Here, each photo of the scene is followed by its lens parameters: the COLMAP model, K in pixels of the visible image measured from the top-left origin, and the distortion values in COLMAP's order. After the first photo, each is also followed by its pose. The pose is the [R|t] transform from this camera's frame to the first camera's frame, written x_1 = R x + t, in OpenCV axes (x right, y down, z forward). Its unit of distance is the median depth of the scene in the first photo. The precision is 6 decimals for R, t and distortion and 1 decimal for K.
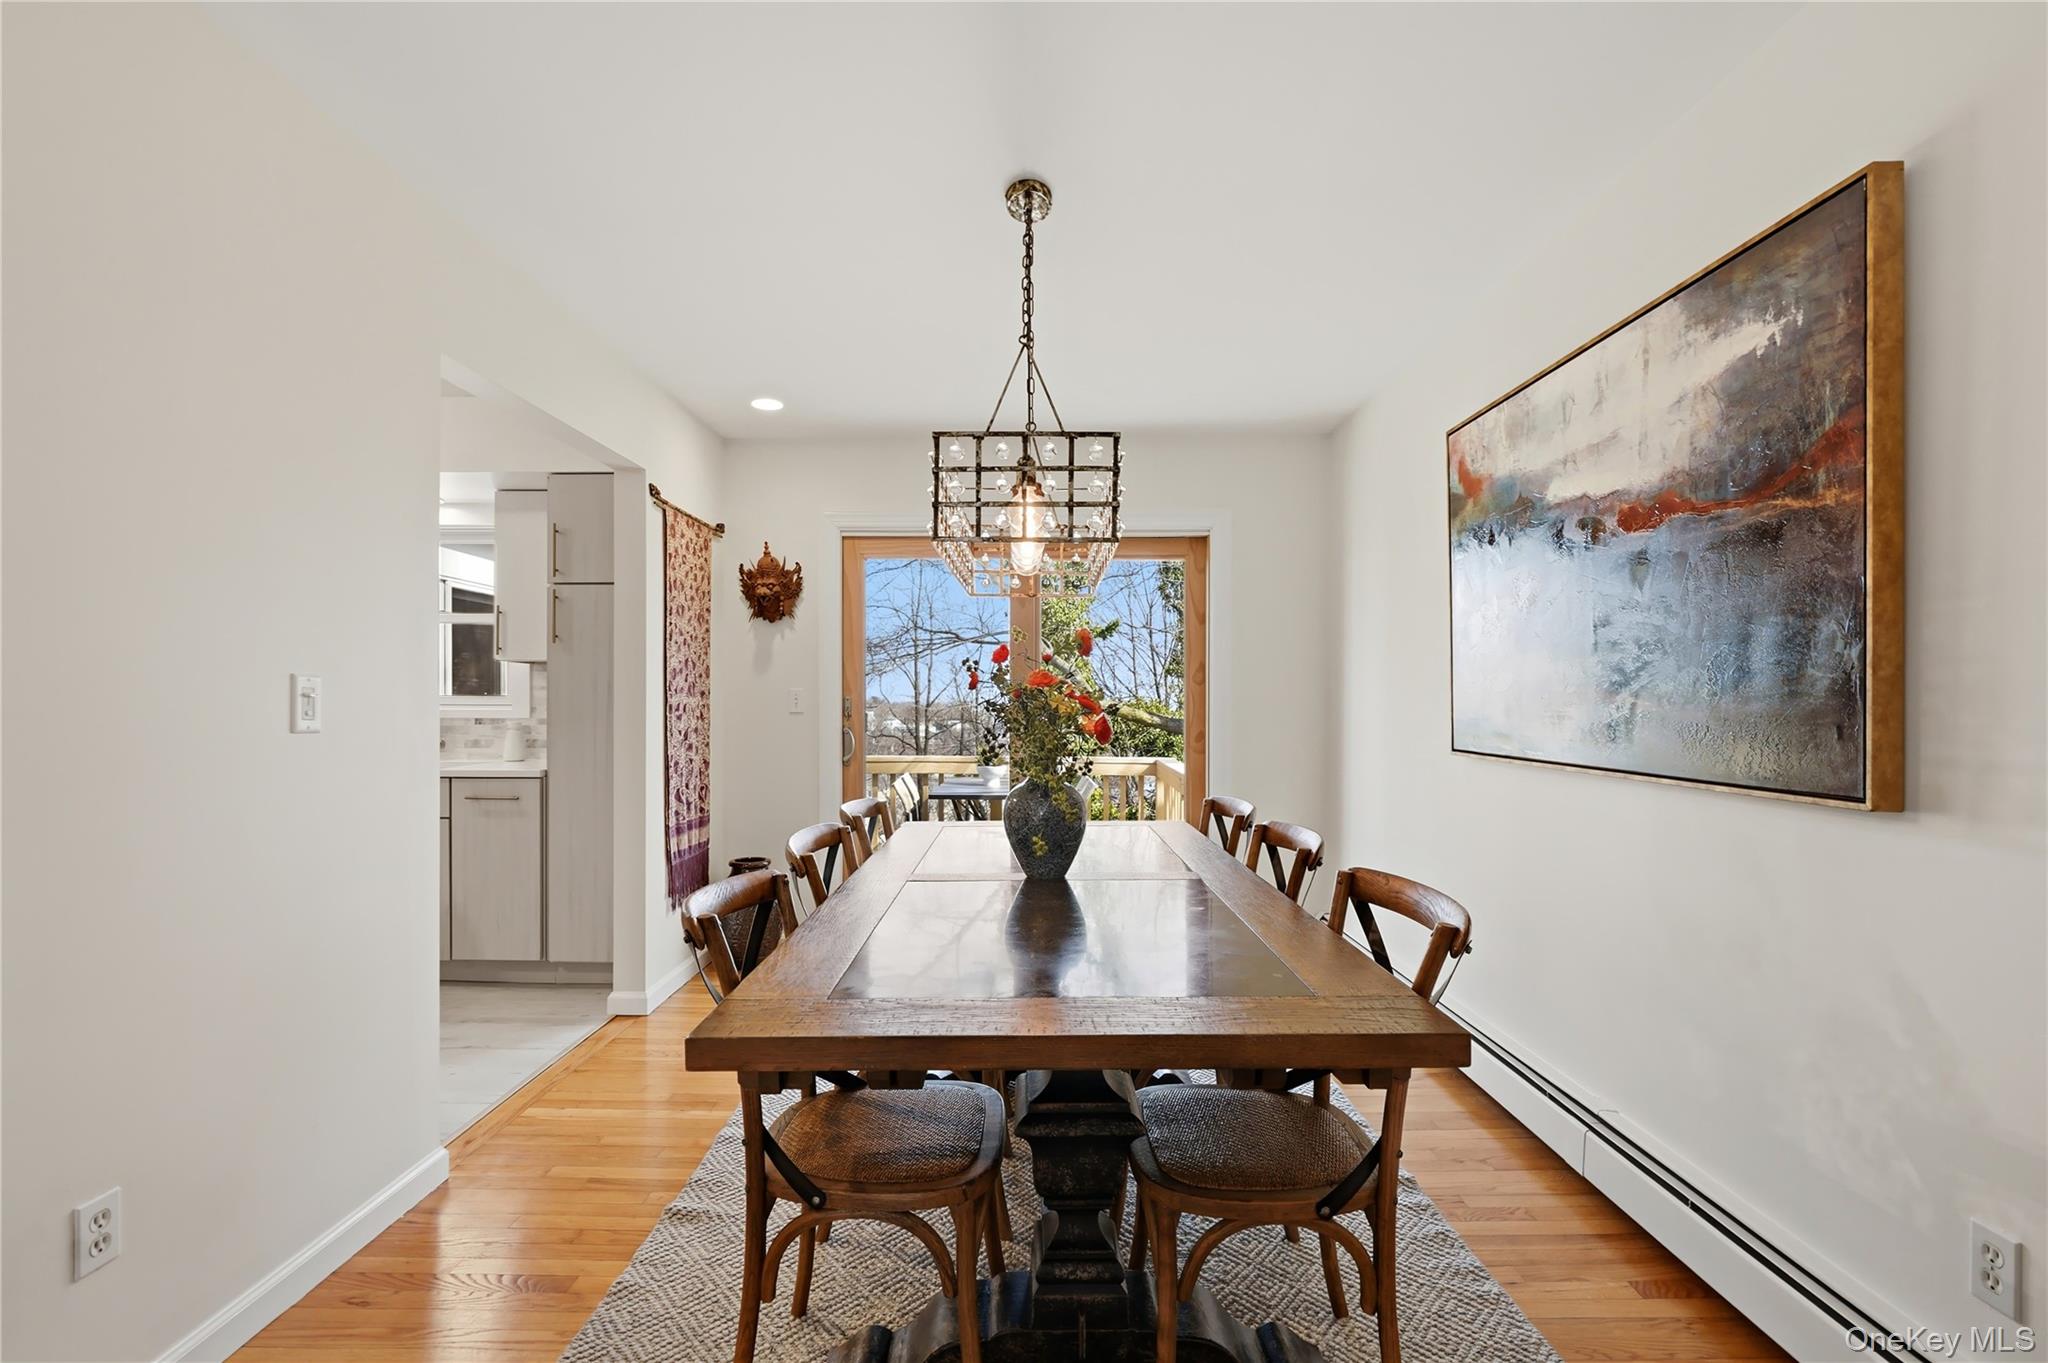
lens RADIAL K [[944.4, 0, 1024.8], [0, 944.4, 696.9], [0, 0, 1]] dist [-0.008923, 0.002325]
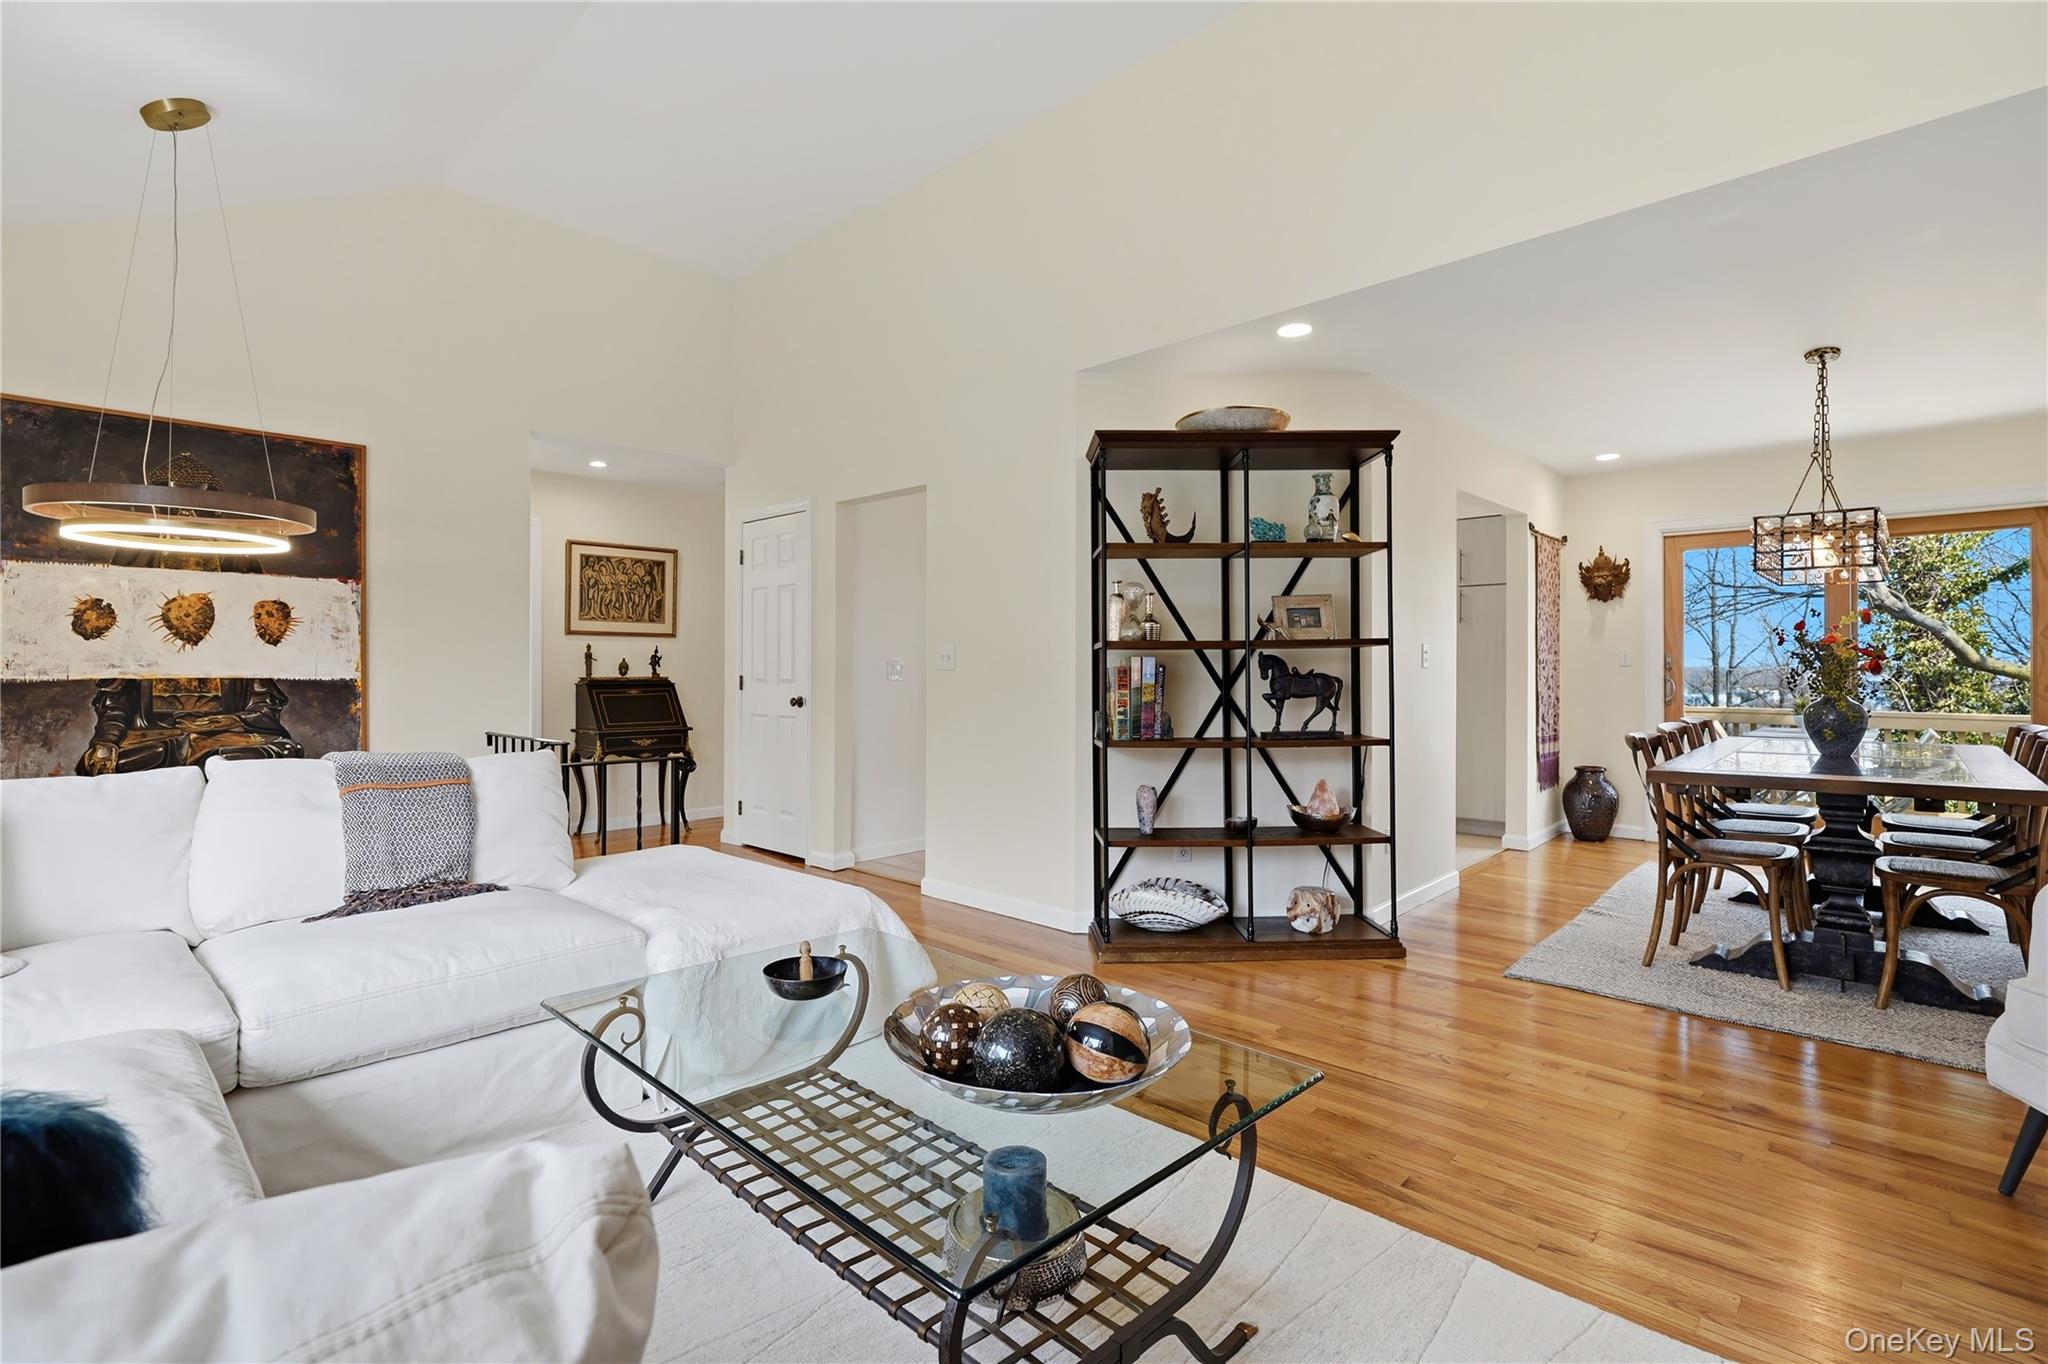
lens RADIAL K [[944.4, 0, 1028.7], [0, 944.4, 672.4], [0, 0, 1]] dist [-0.008923, 0.002325]
pose [[0.738697, 0.001533, -0.674036, 0.050346], [0.005001, 0.999957, 0.007754, 0.012578], [0.674019, -0.009099, 0.738658, -0.687807]]
